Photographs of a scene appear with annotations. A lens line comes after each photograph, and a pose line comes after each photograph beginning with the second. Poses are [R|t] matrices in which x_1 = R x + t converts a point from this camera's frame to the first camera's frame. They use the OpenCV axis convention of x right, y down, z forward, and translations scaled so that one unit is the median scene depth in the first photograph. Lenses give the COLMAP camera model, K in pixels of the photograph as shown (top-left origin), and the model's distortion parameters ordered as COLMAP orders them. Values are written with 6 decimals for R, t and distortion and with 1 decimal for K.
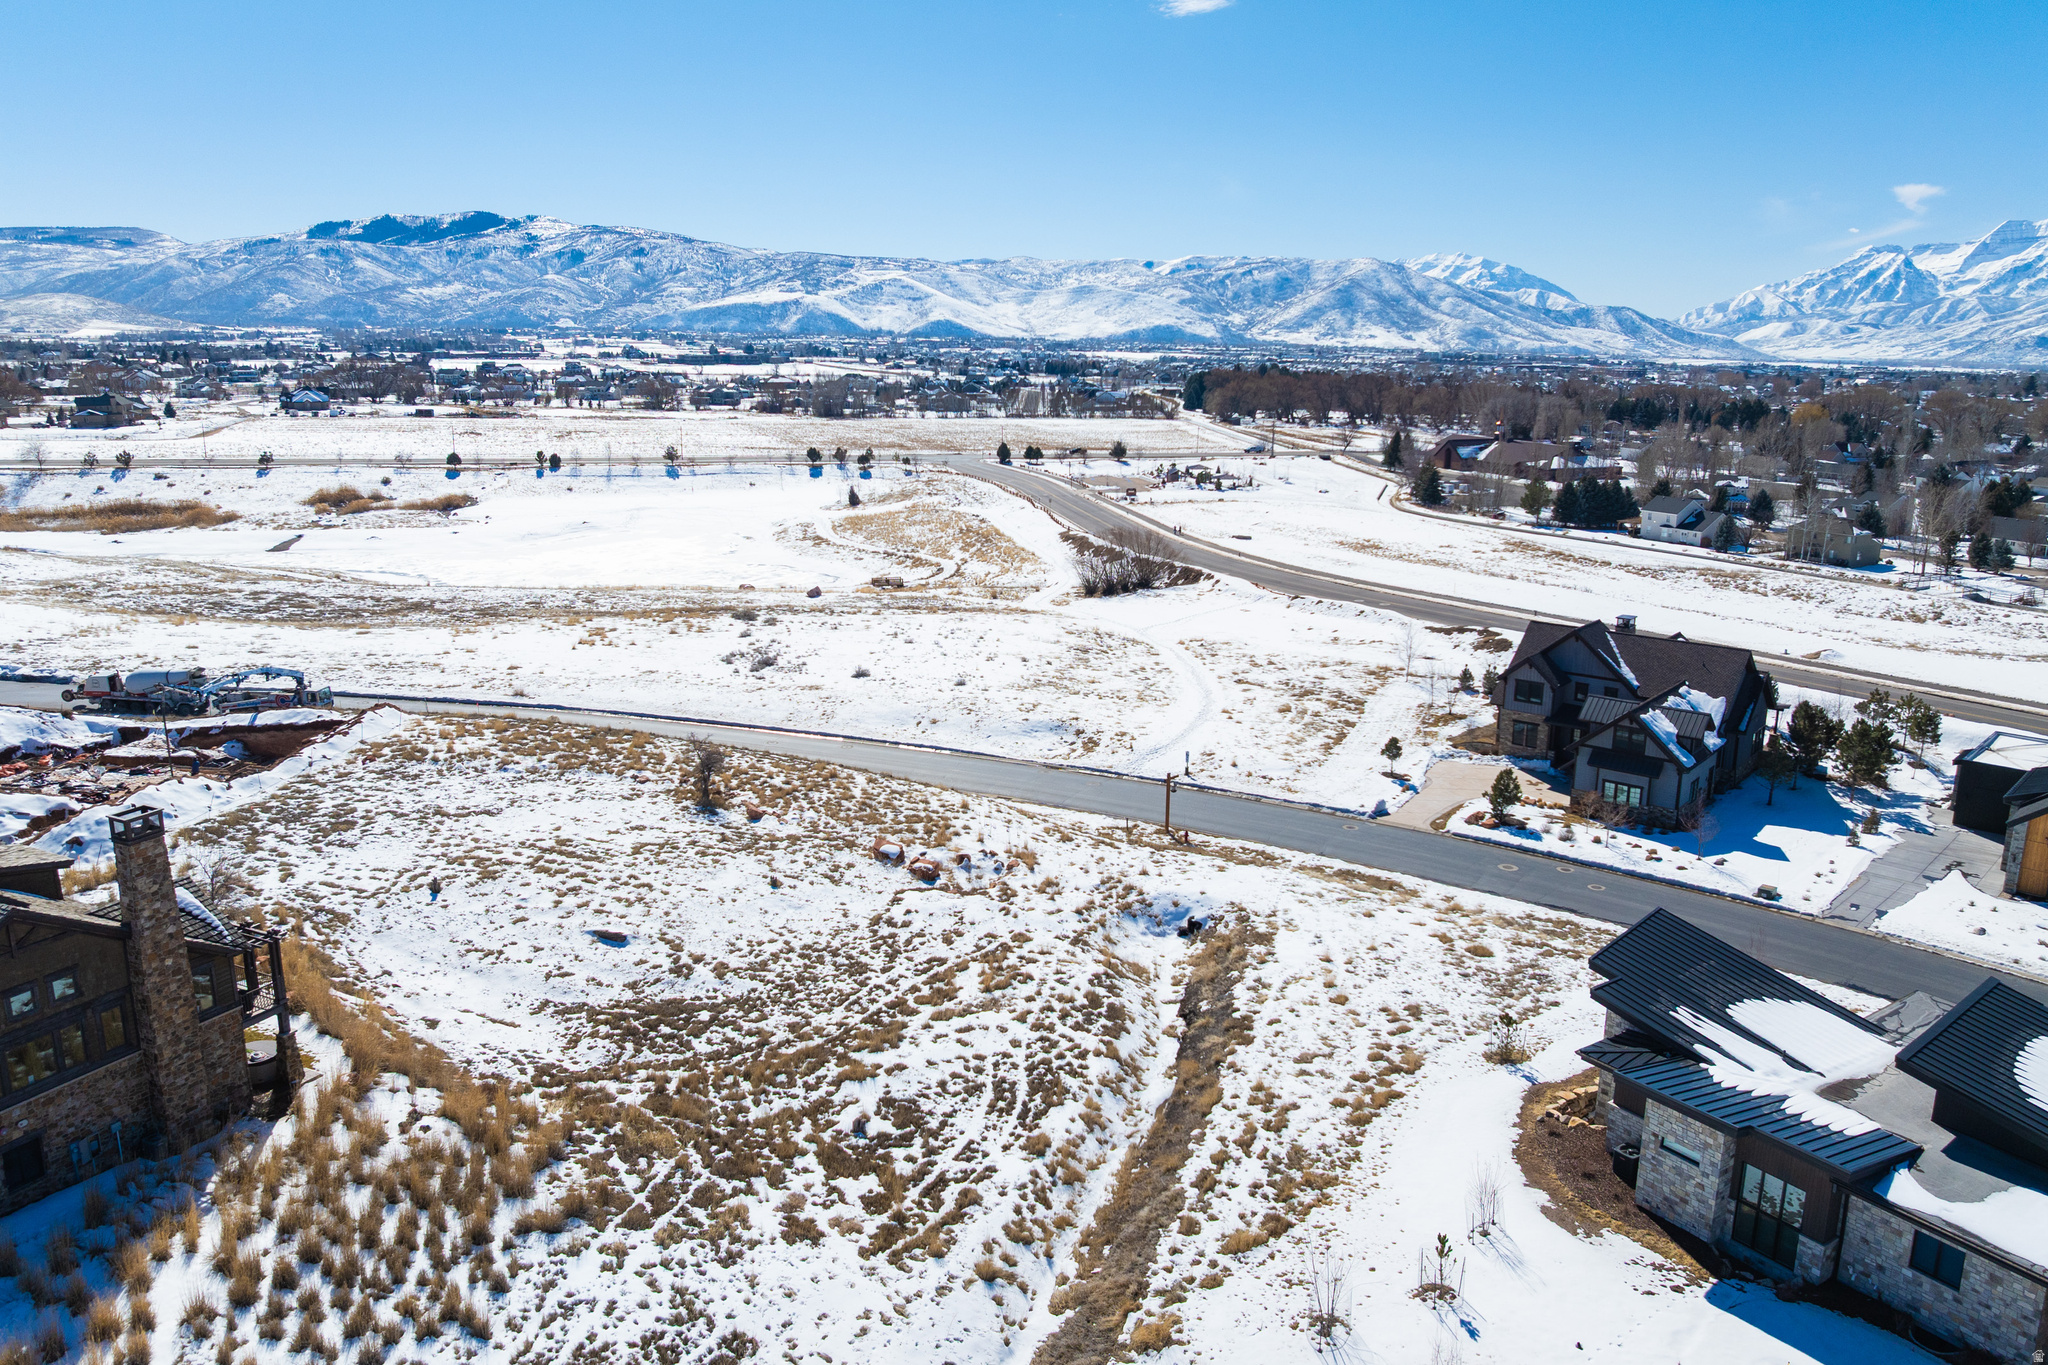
lens RADIAL K [[1439.0, 0, 1033.5], [0, 1439.0, 665.8], [0, 0, 1]] dist [-0.037263, -0.002323]
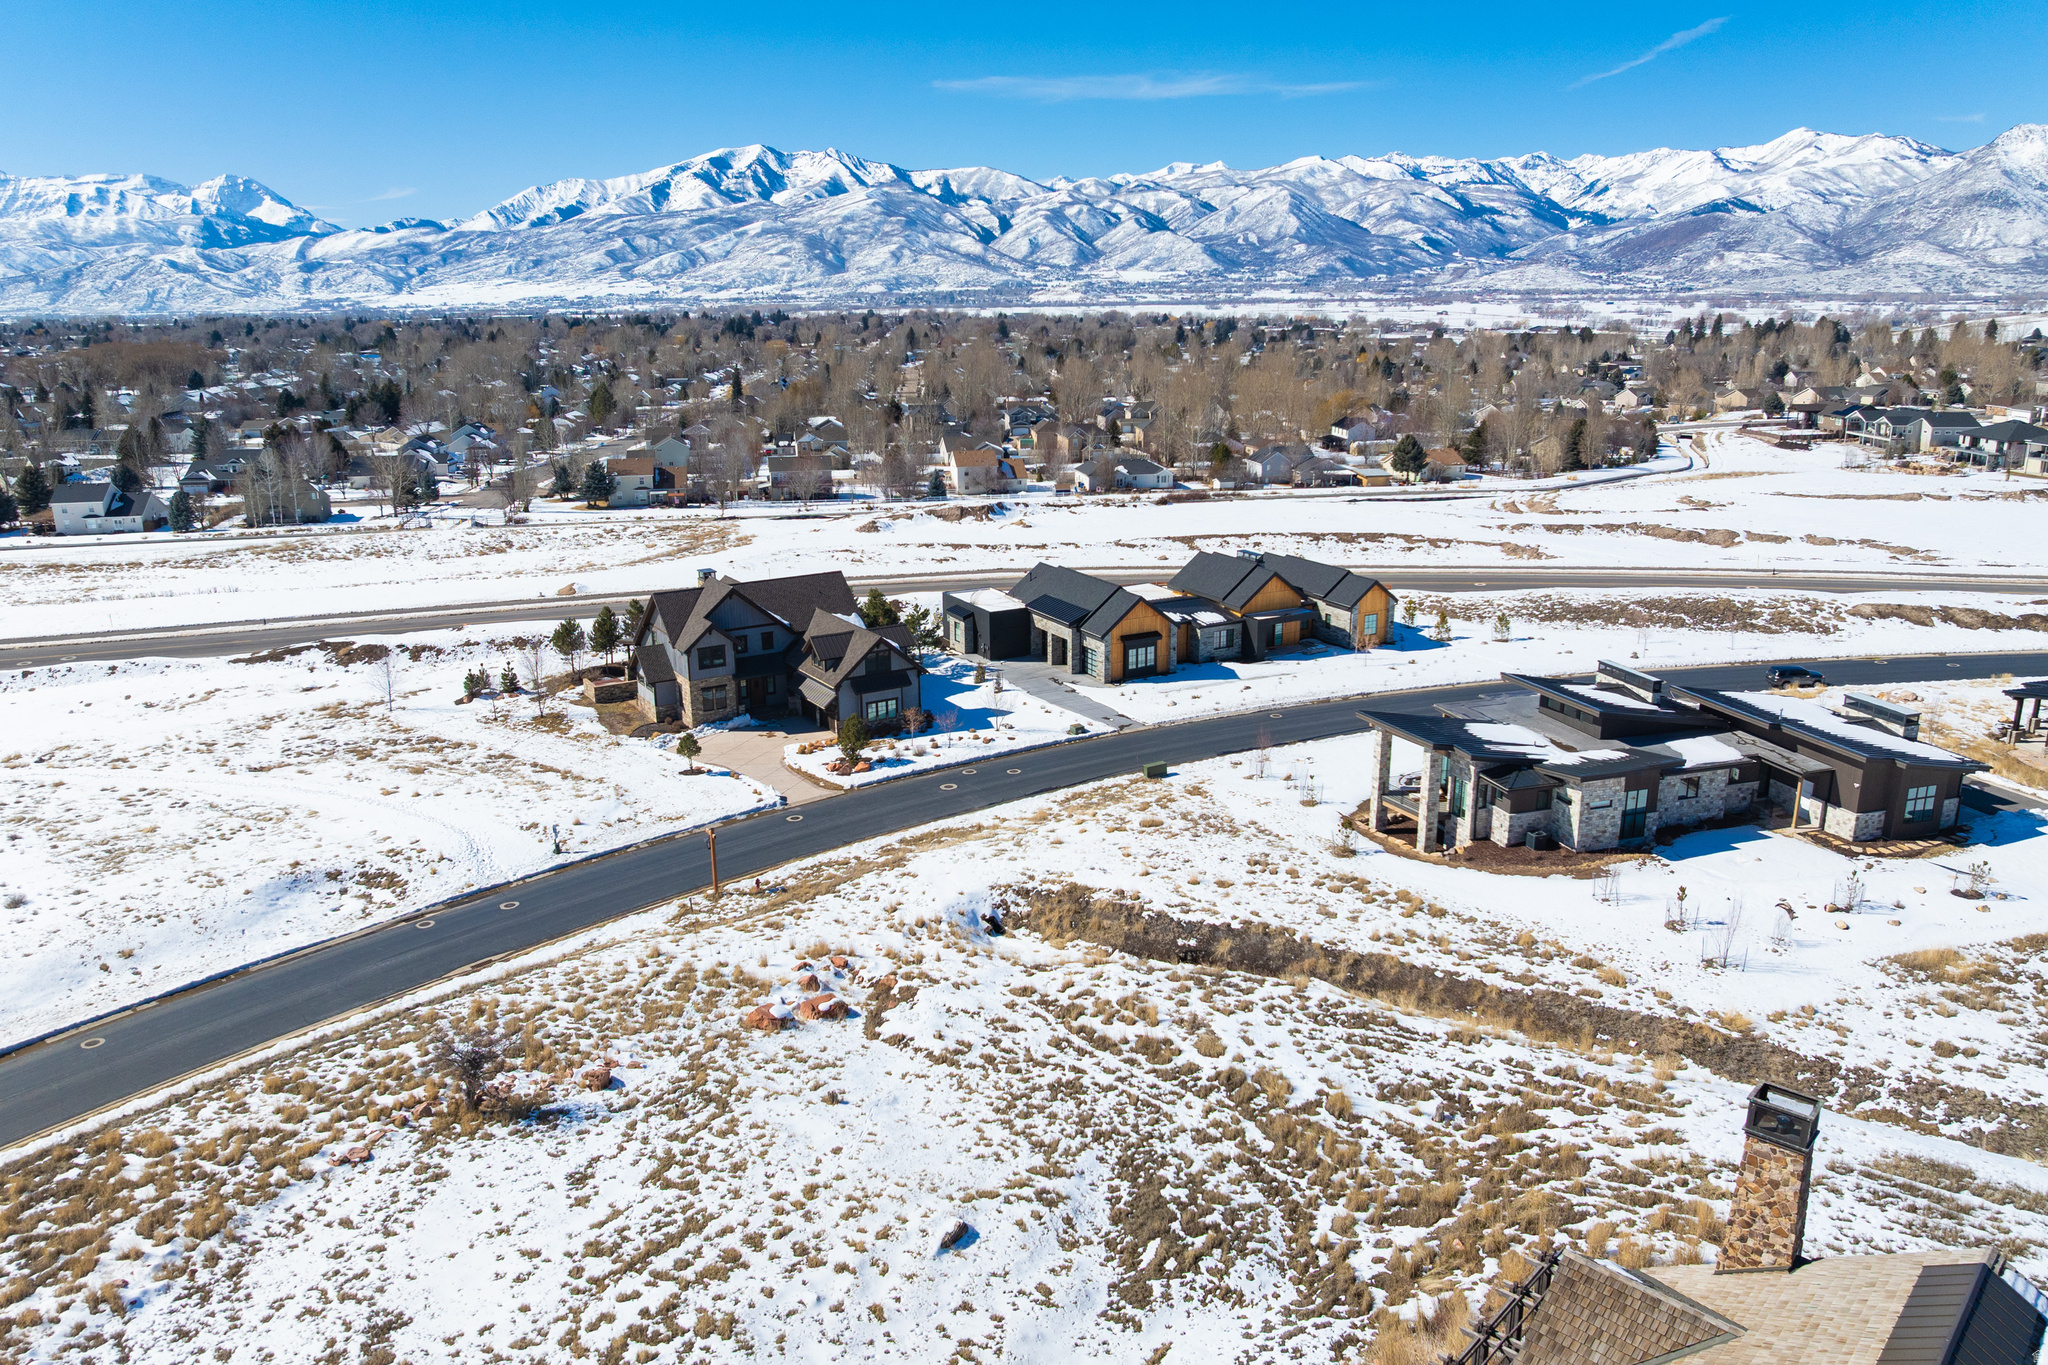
lens RADIAL K [[1439.0, 0, 1033.5], [0, 1439.0, 665.8], [0, 0, 1]] dist [-0.037263, -0.002323]
pose [[0.288785, -0.253602, 0.923195, -0.157966], [0.220663, 0.955948, 0.193573, -0.036397], [-0.931617, 0.147815, 0.332024, 0.130887]]
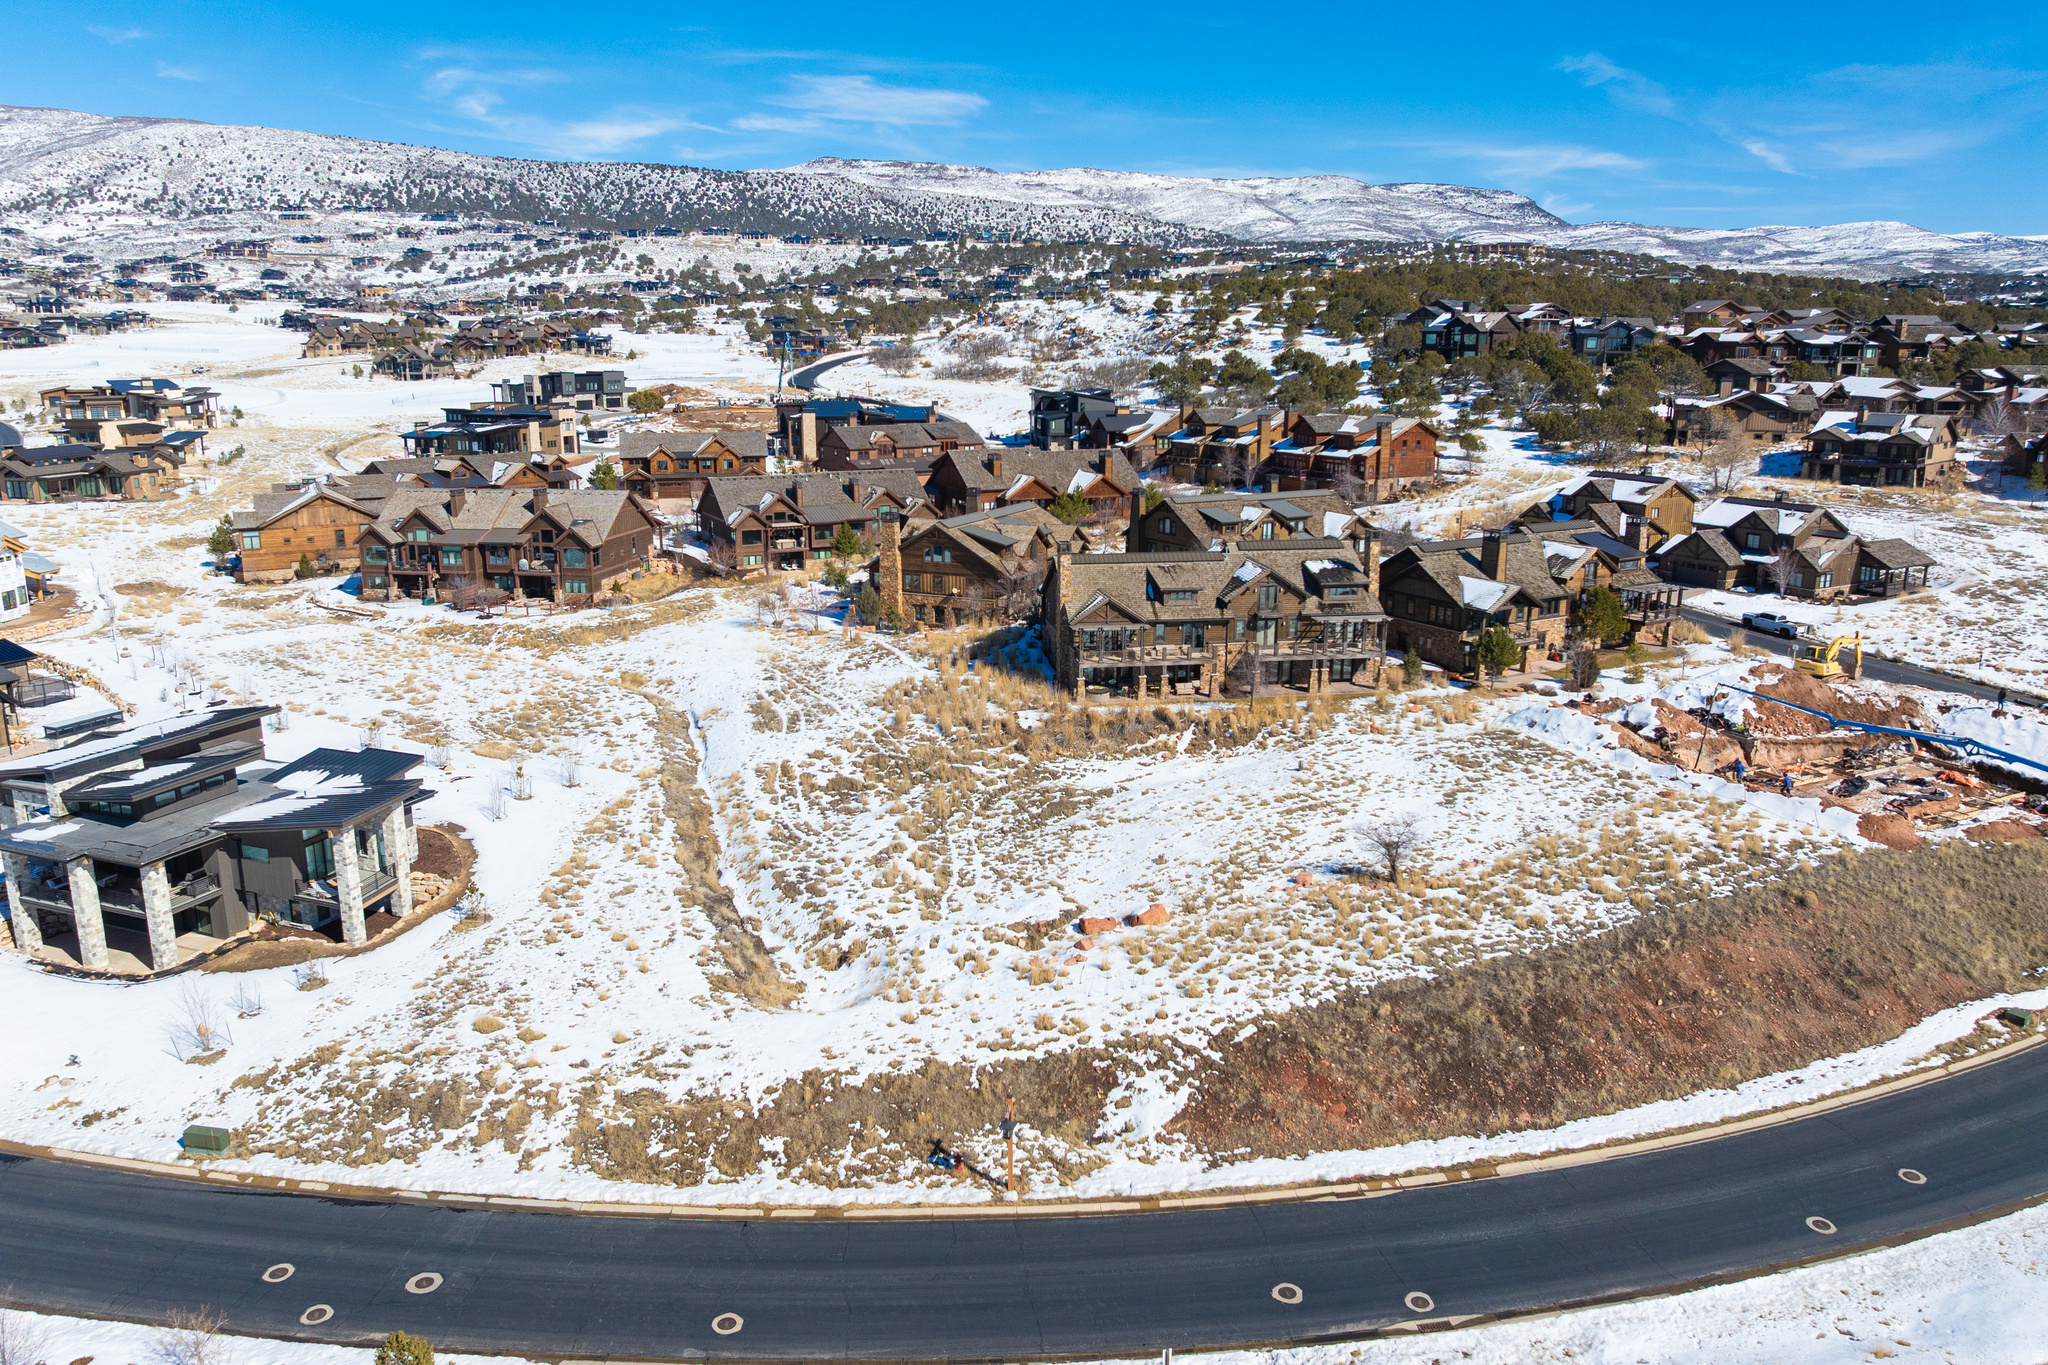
lens RADIAL K [[1448.0, 0, 1020.9], [0, 1448.0, 641.2], [0, 0, 1]] dist [-0.059432, 0.037128]
pose [[-0.817003, 0.110846, -0.565879, 0.102098], [-0.135763, 0.916787, 0.375594, -0.080143], [0.560423, 0.383686, -0.733969, 0.344848]]
